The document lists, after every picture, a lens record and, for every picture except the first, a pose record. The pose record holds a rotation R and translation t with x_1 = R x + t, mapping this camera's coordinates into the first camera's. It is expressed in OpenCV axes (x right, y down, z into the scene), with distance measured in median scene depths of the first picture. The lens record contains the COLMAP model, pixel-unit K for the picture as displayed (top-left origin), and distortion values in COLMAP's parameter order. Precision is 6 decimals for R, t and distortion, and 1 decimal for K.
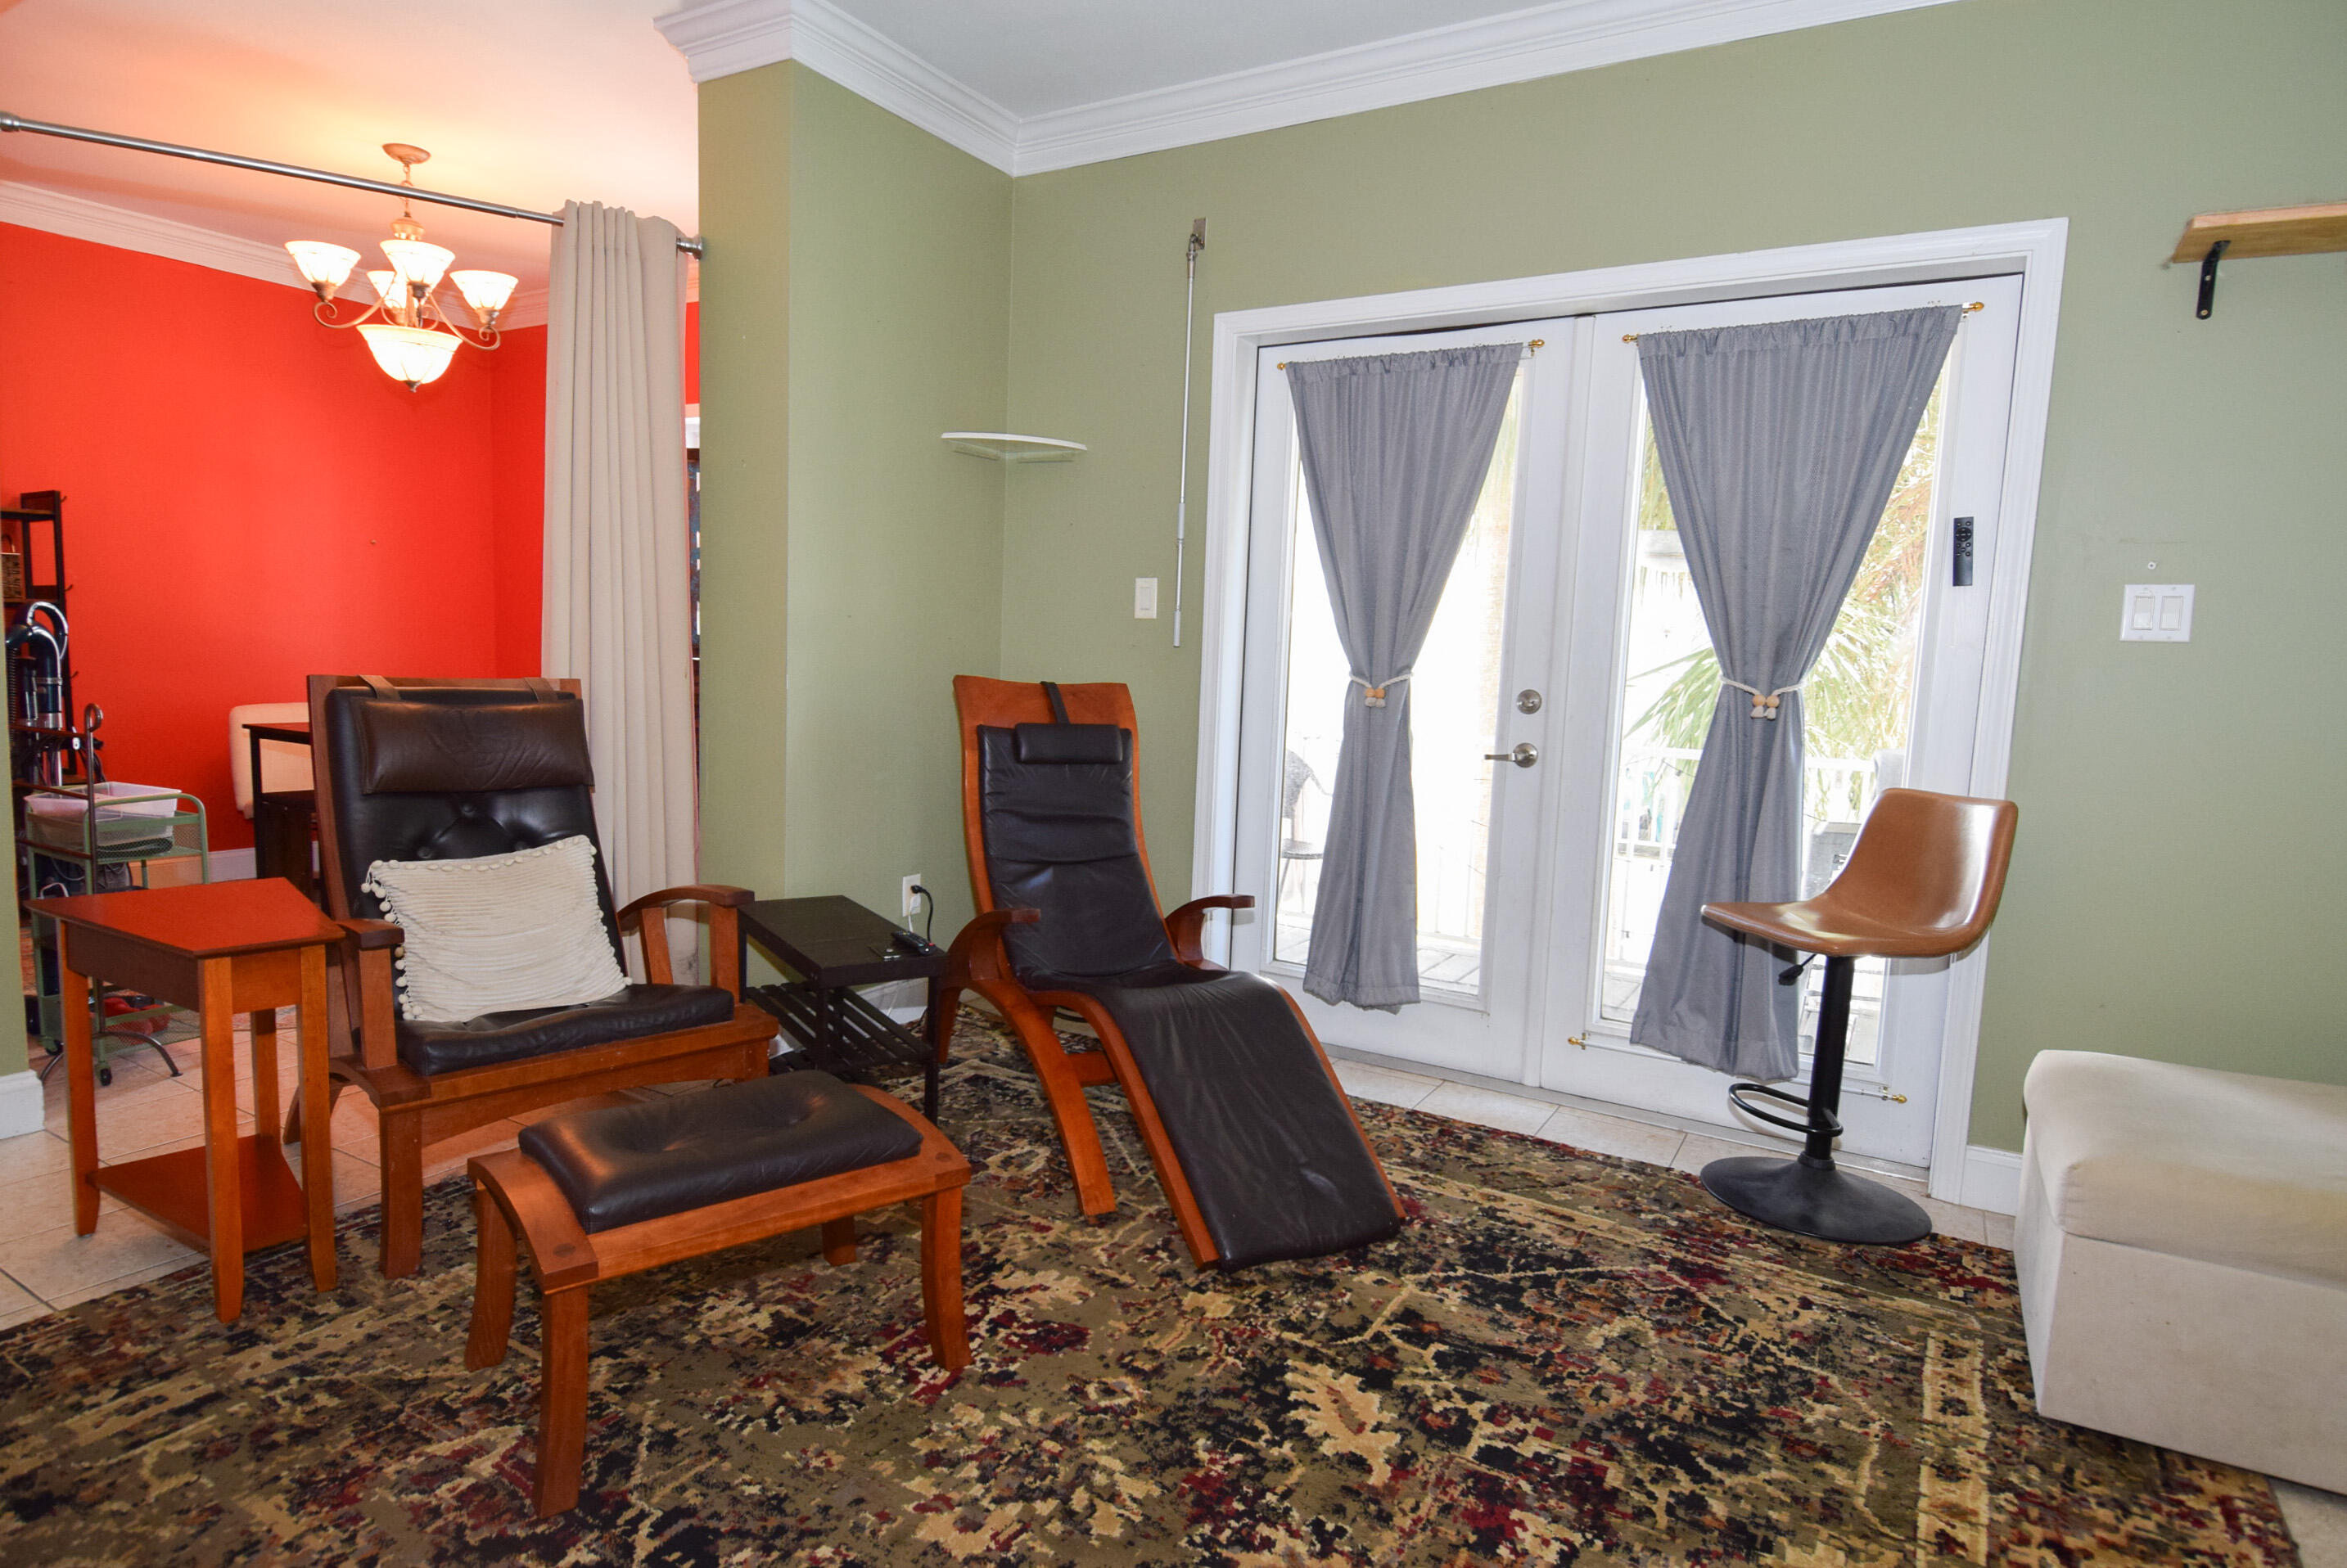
lens RADIAL K [[1281.5, 0, 1167.8], [0, 1281.5, 792.3], [0, 0, 1]] dist [0.003937, -0.000875]
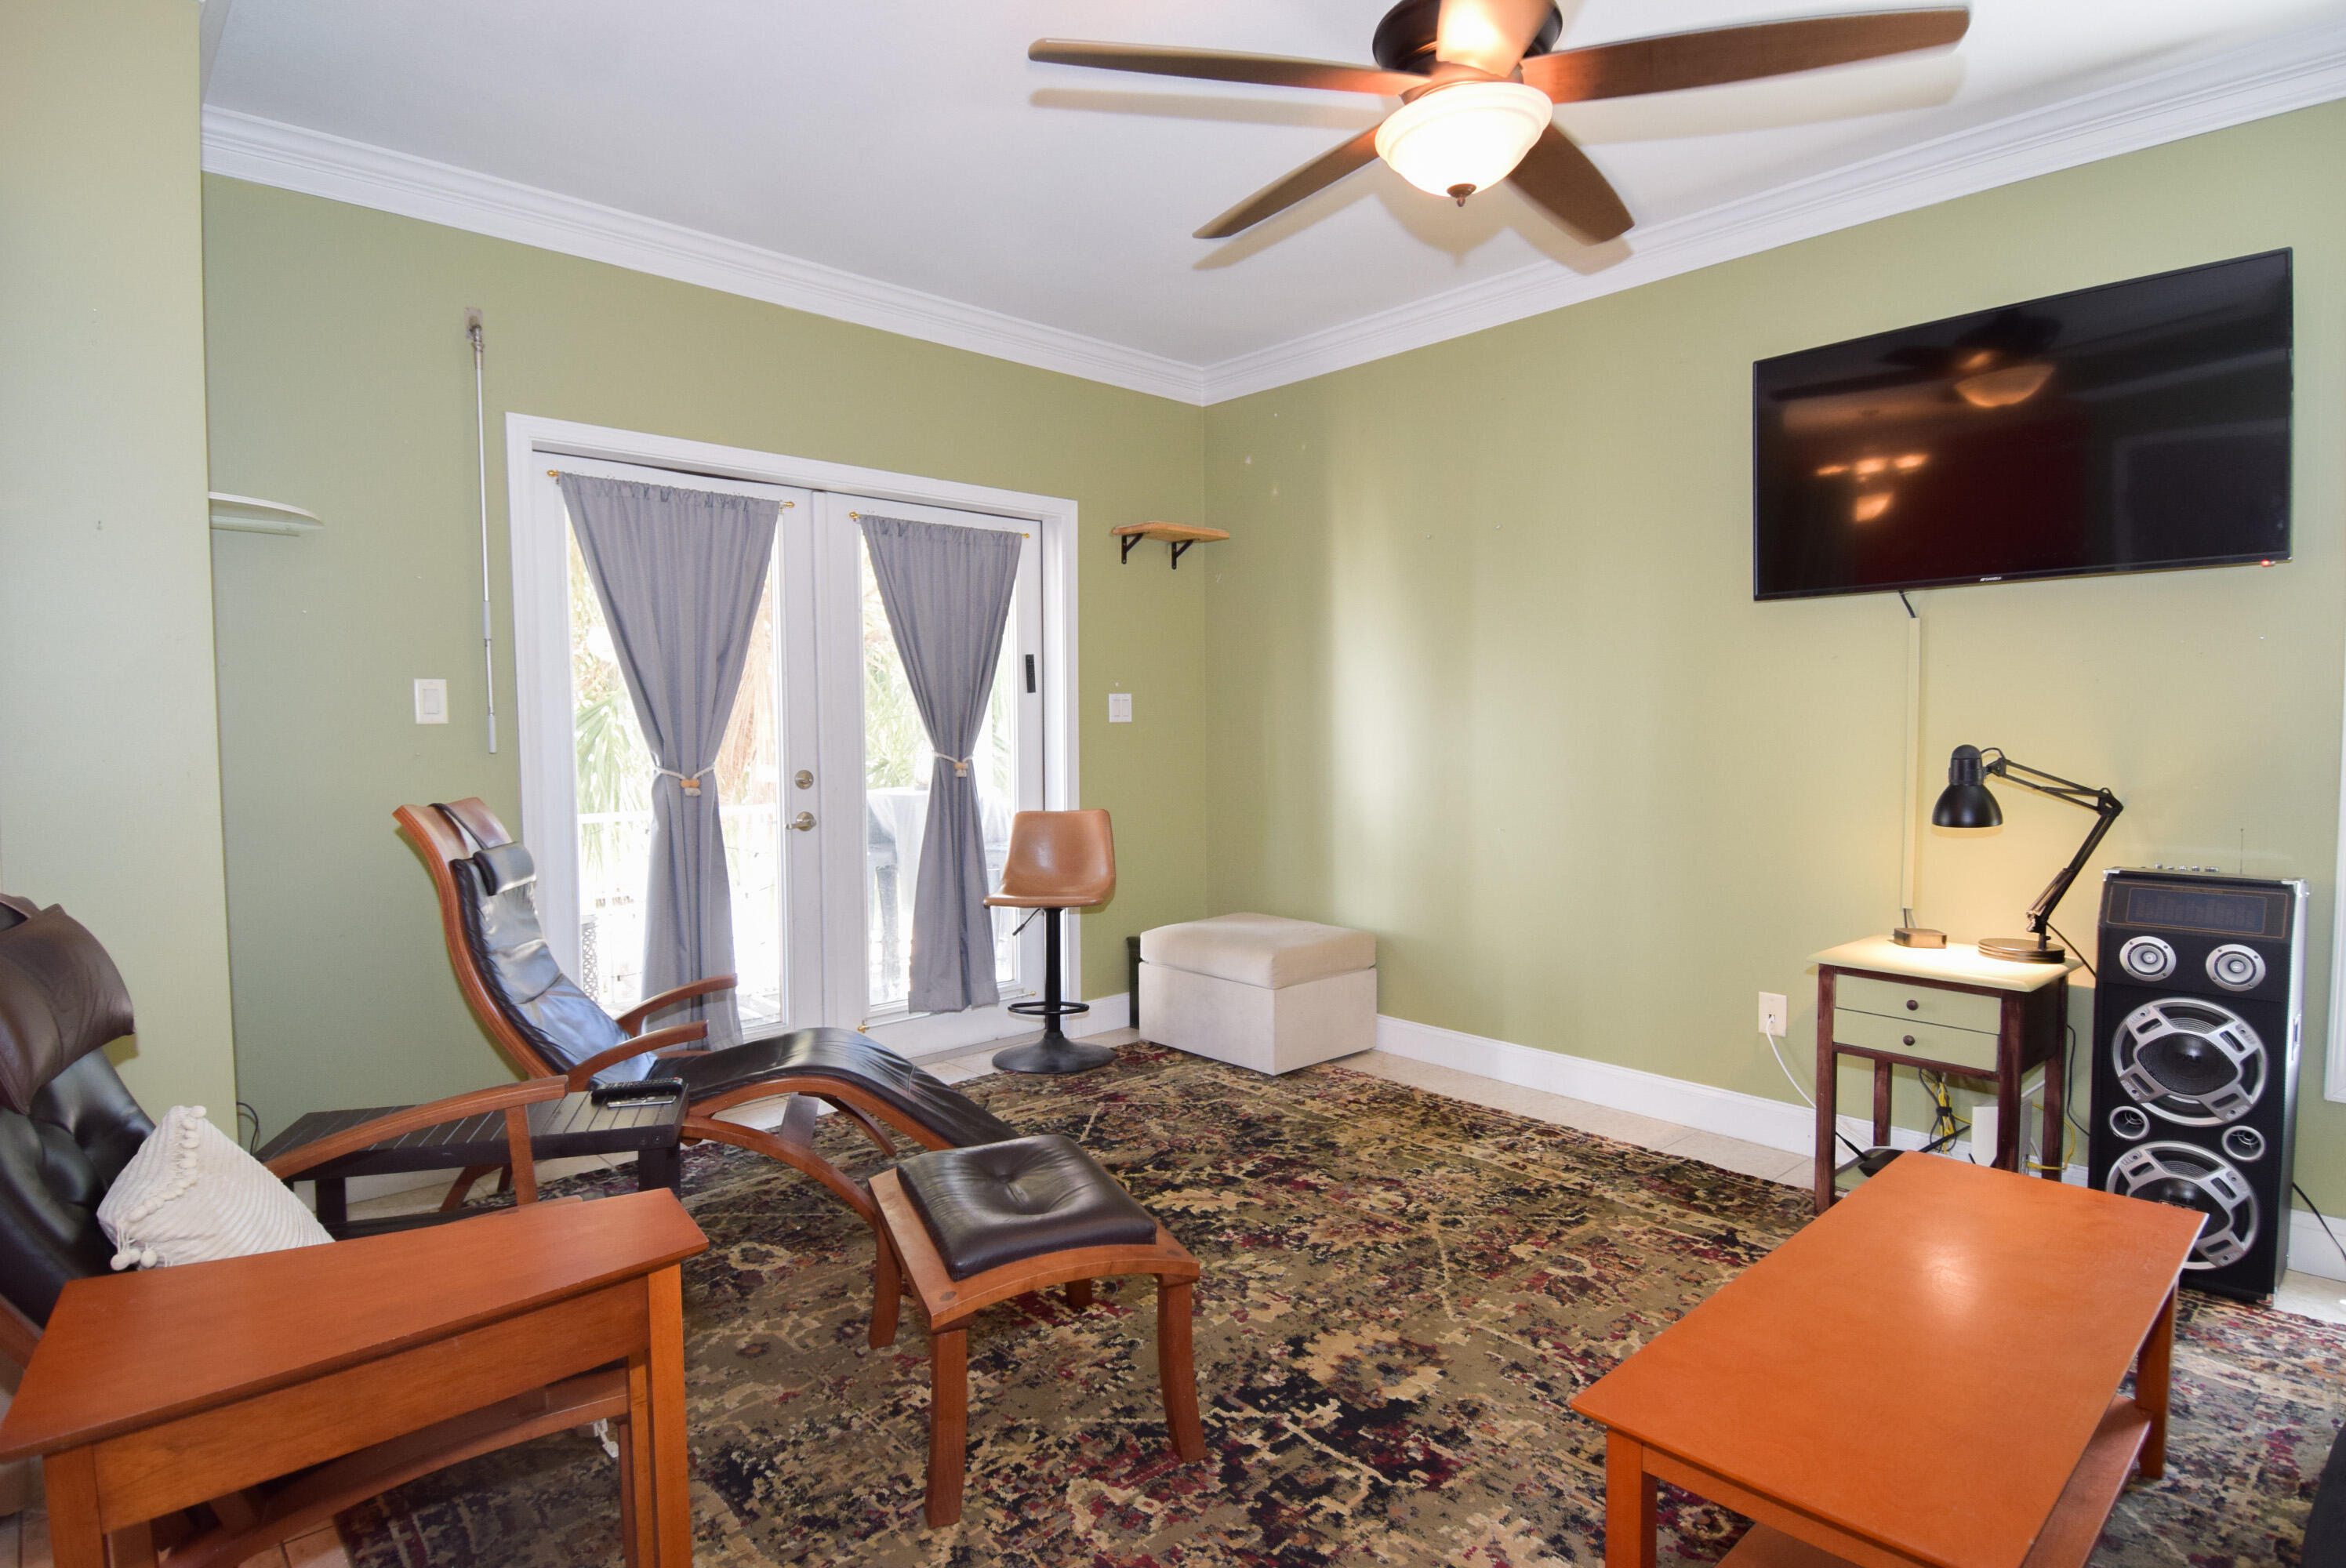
lens RADIAL K [[1231.1, 0, 1173.0], [0, 1231.1, 784.0], [0, 0, 1]] dist [0.048875, -0.058439]
pose [[0.275007, -0.087437, 0.957458, -1.193895], [0.115098, 0.991688, 0.057504, -0.140412], [-0.954528, 0.094387, 0.282785, 0.437388]]
